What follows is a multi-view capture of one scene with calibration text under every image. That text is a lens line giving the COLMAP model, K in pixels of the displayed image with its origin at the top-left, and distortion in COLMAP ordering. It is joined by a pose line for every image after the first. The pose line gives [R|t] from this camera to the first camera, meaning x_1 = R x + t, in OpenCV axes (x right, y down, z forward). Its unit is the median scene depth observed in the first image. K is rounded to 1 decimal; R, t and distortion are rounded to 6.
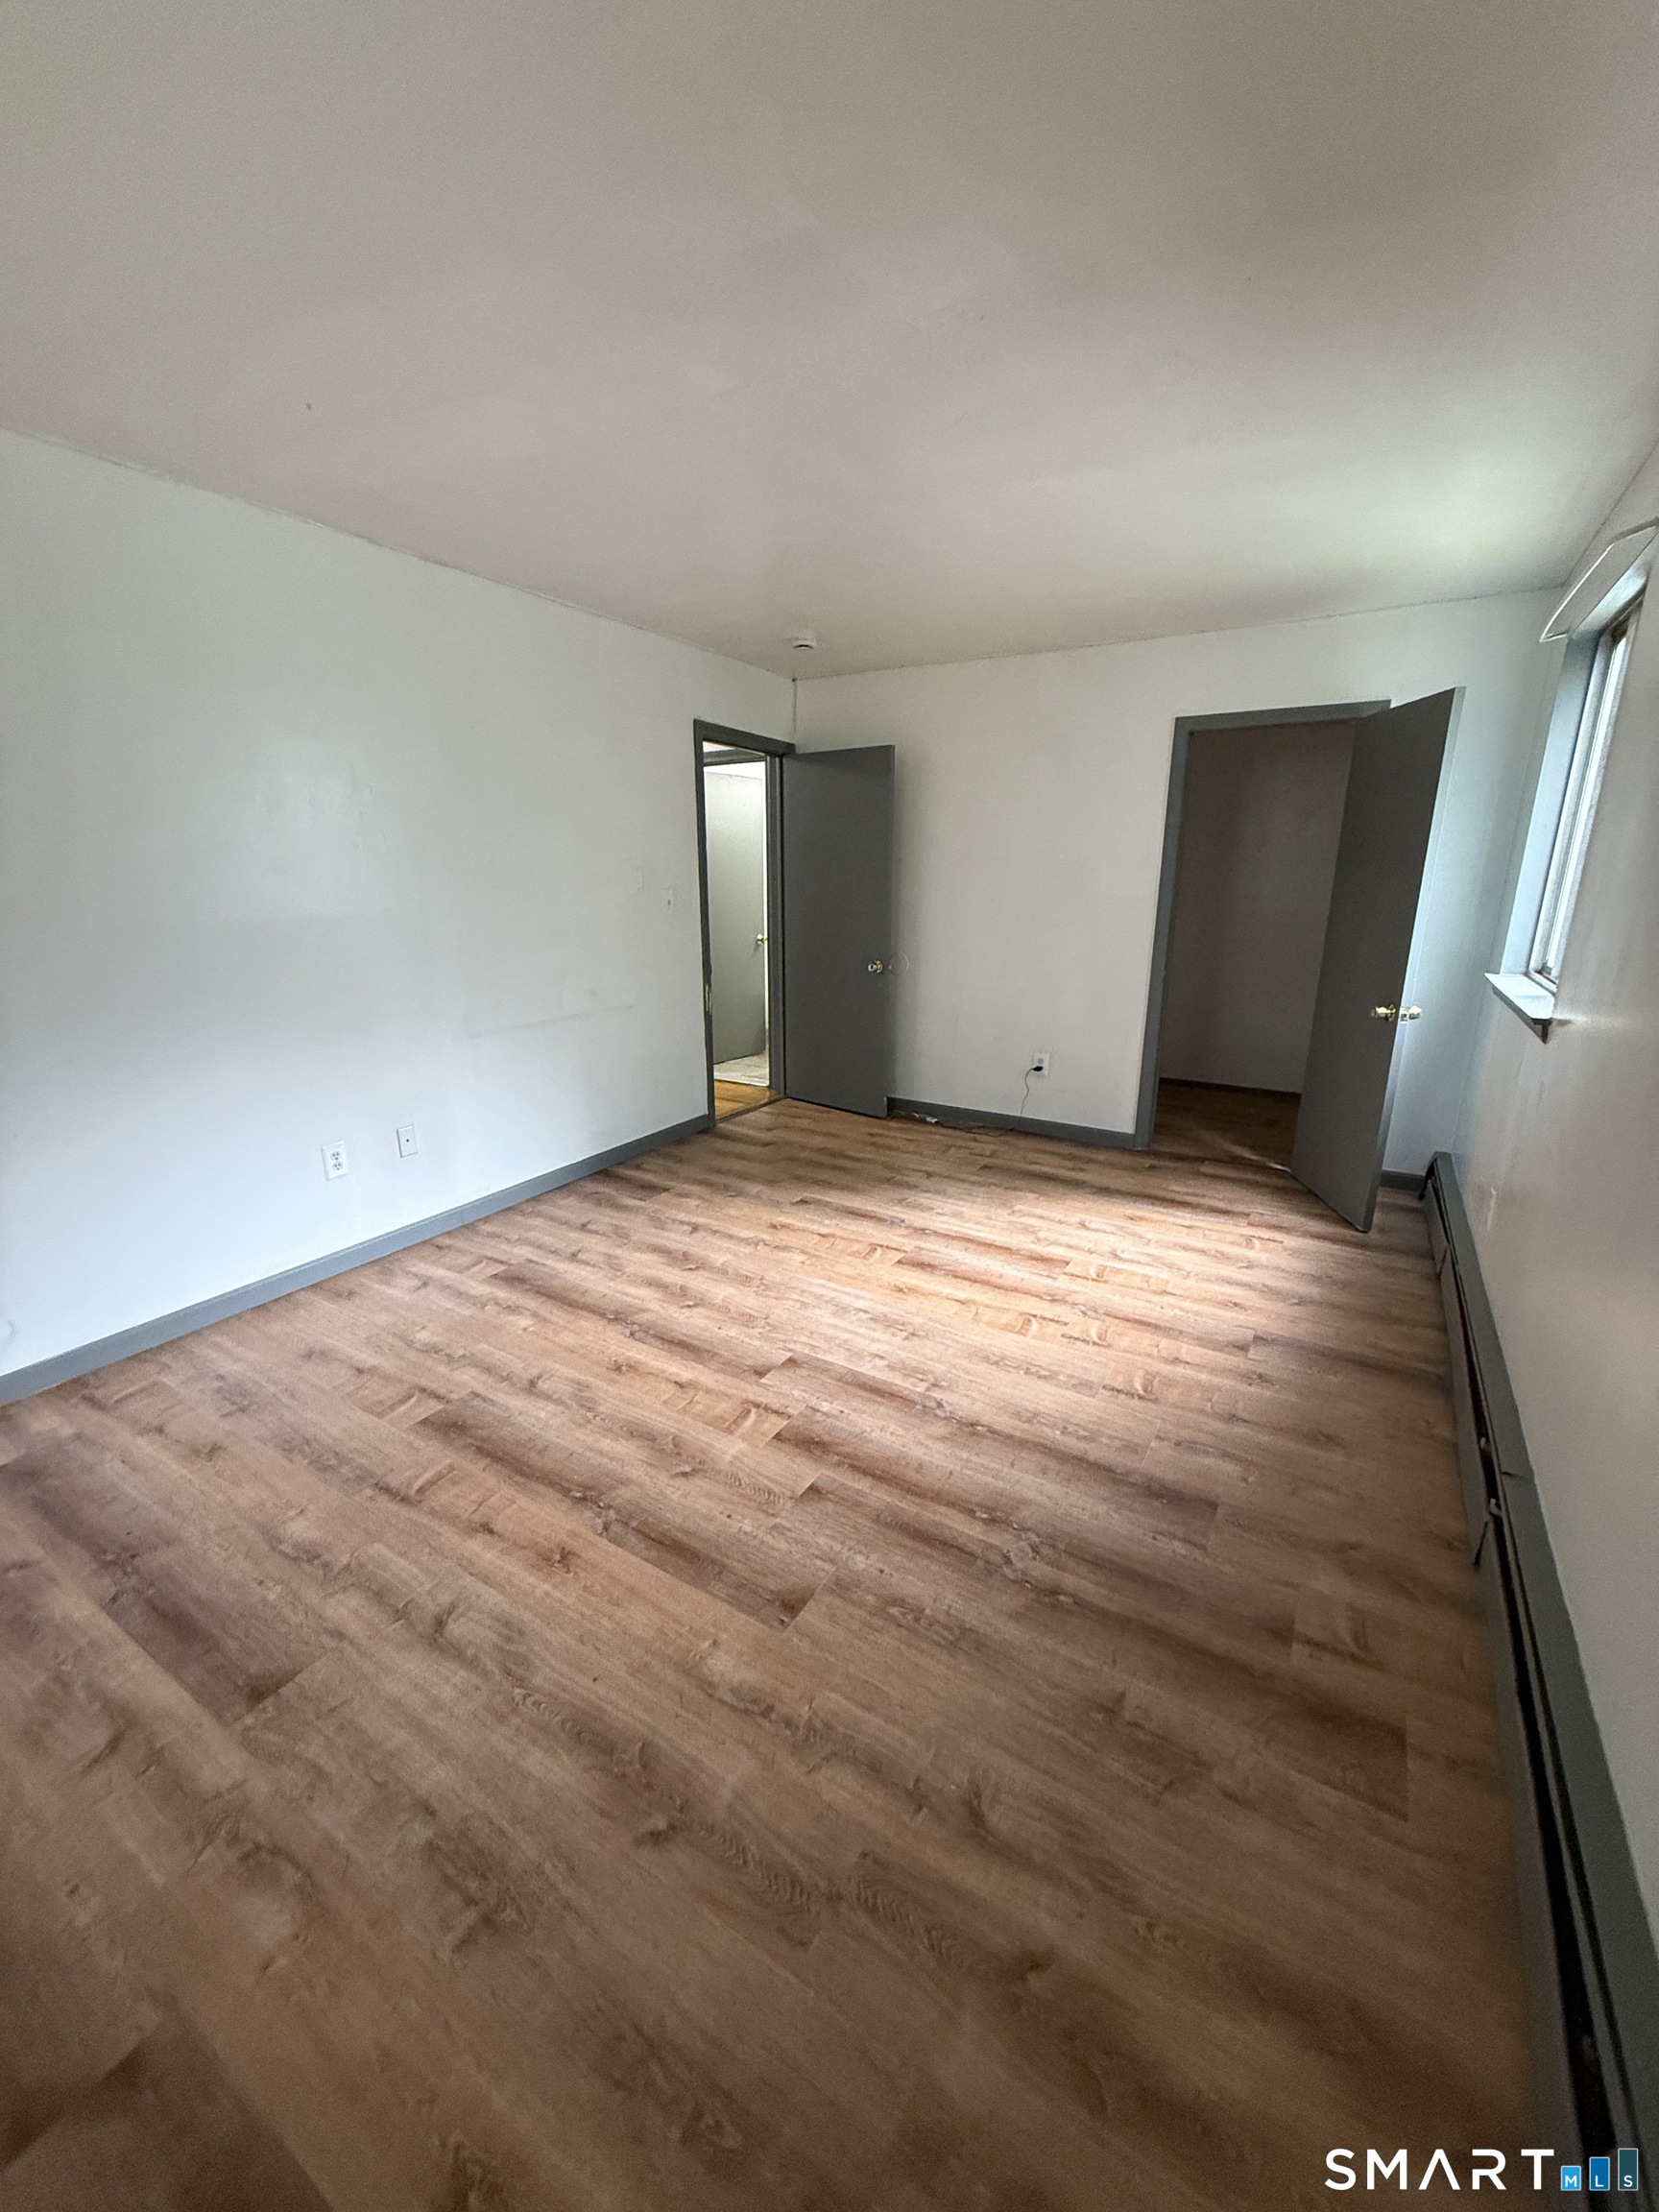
lens RADIAL K [[883.0, 0, 825.1], [0, 883.0, 1107.2], [0, 0, 1]] dist [-0.000019, -0.000042]
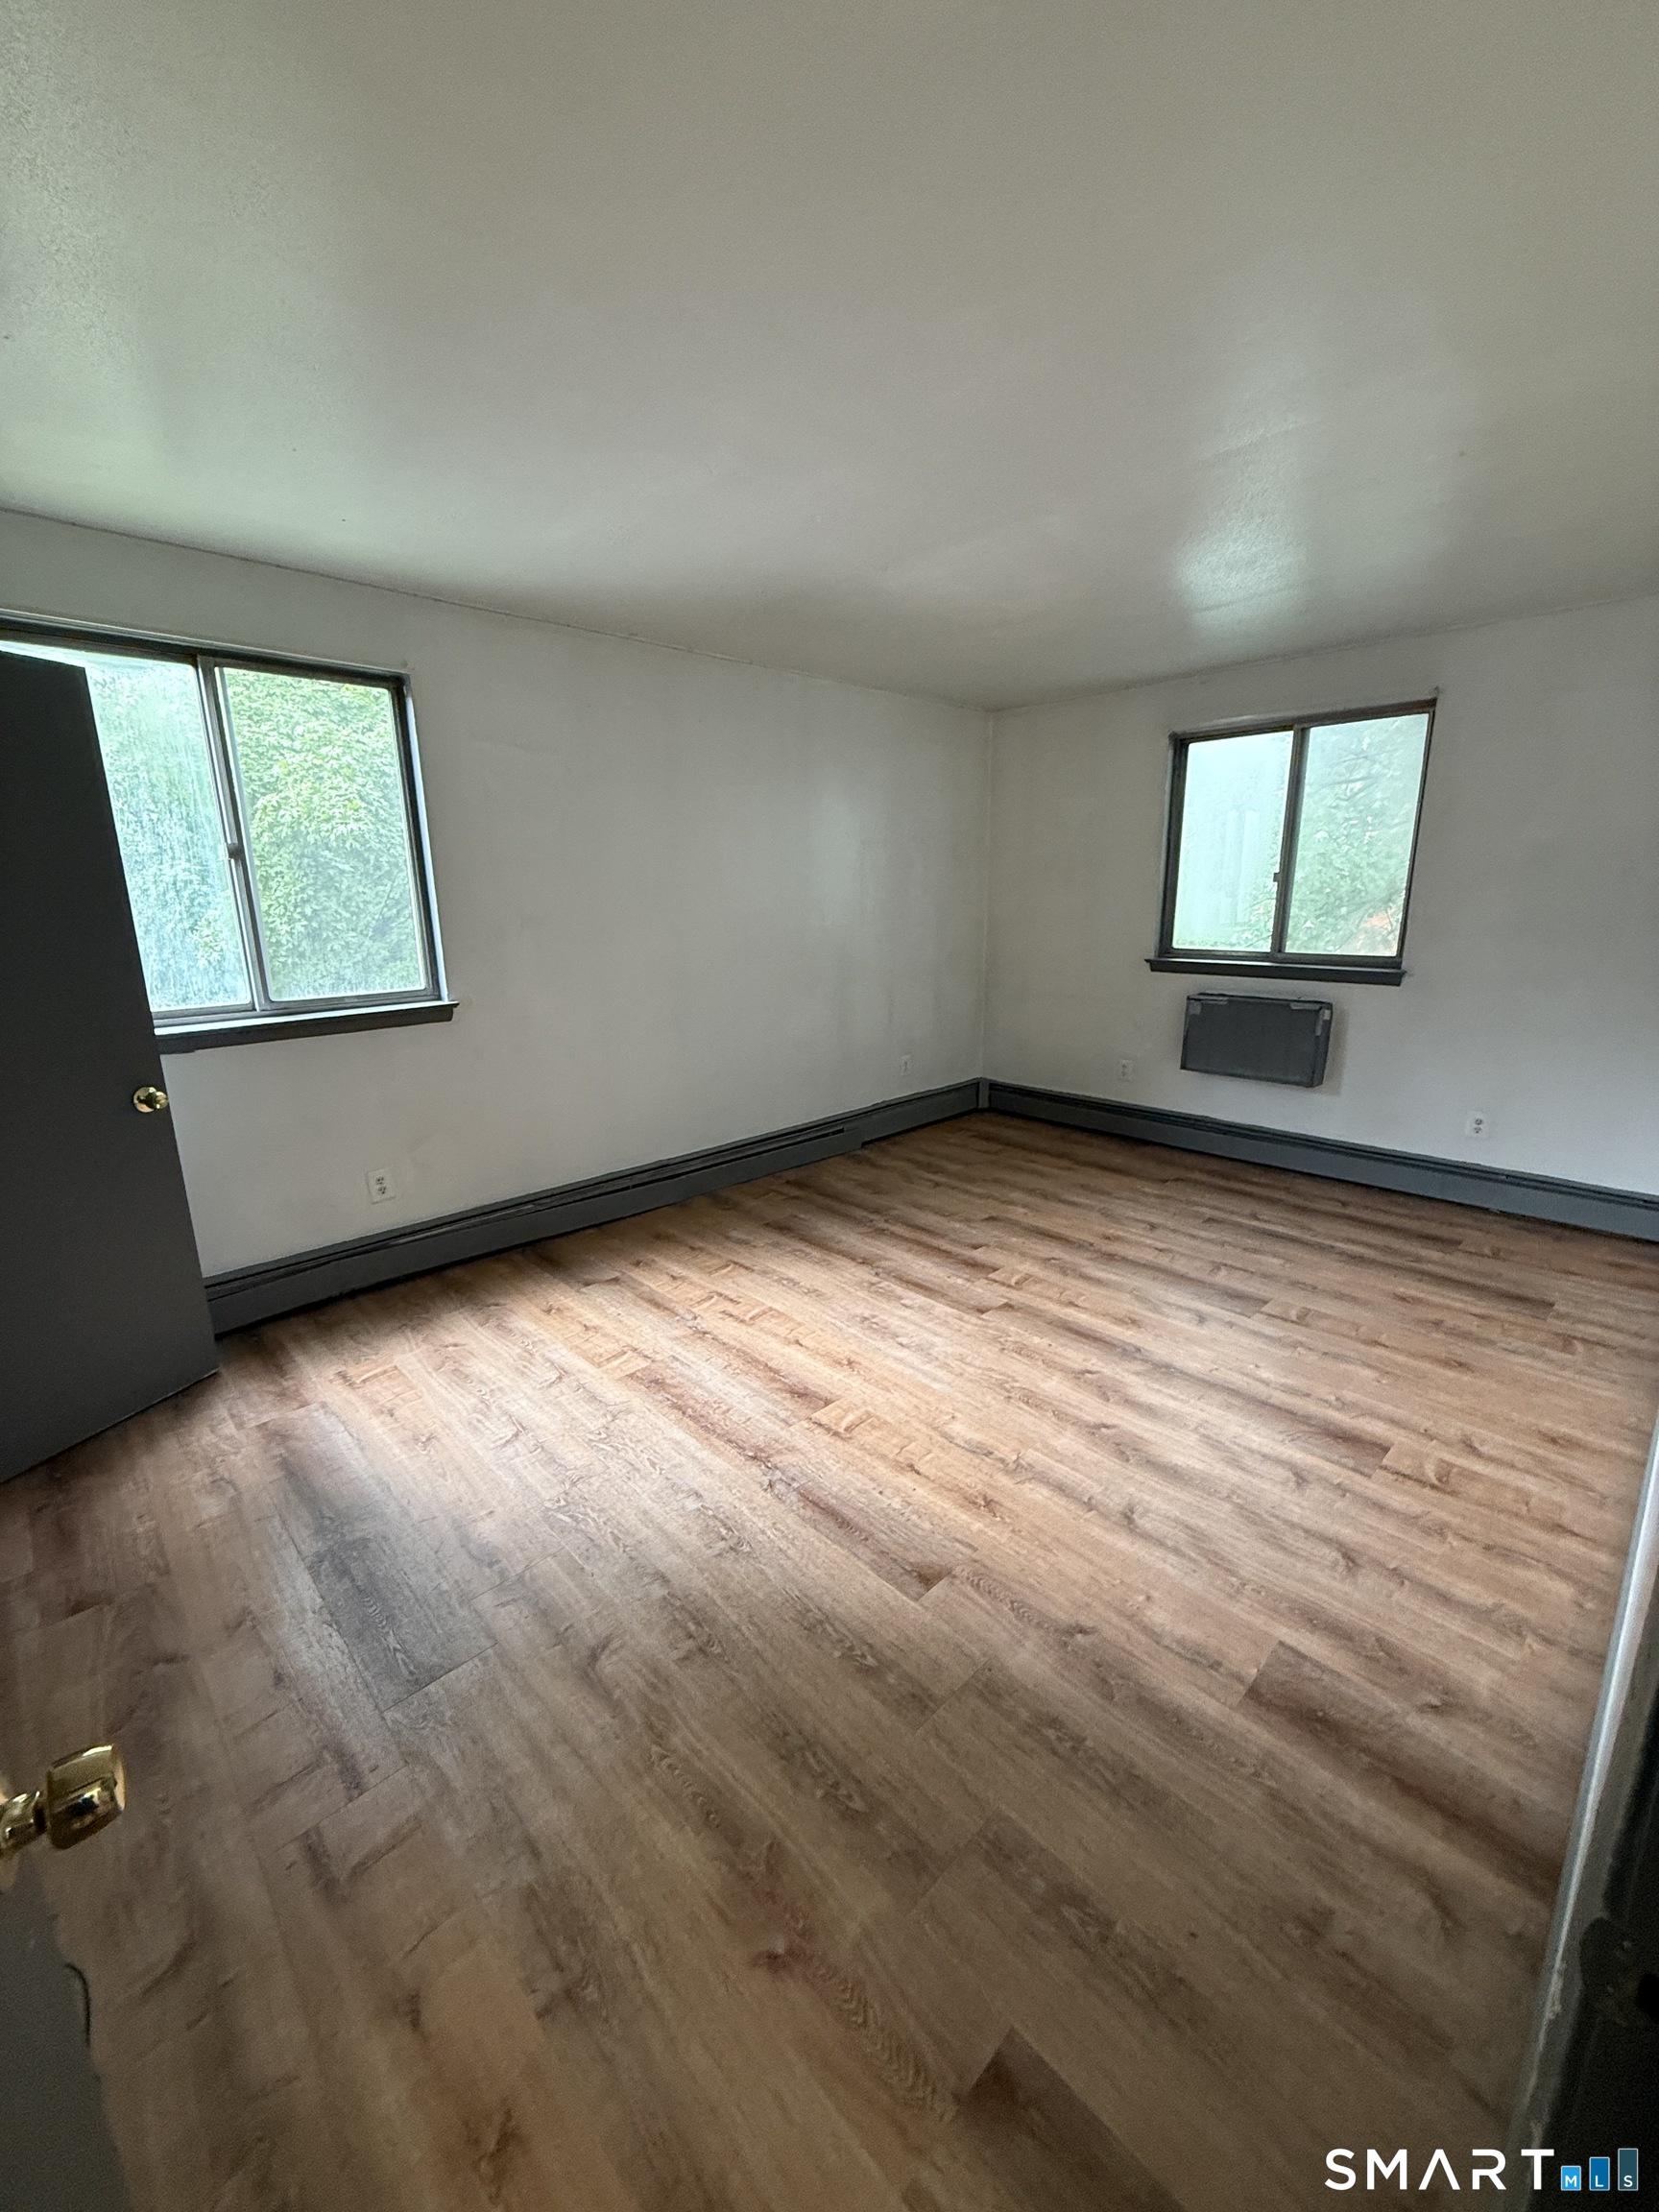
lens RADIAL K [[883.0, 0, 825.1], [0, 883.0, 1107.2], [0, 0, 1]] dist [-0.000019, -0.000042]
pose [[-0.966592, -0.051486, 0.251098, -0.110062], [0.078500, 0.873085, 0.481206, -0.492073], [-0.244005, 0.484841, -0.839875, 1.771854]]
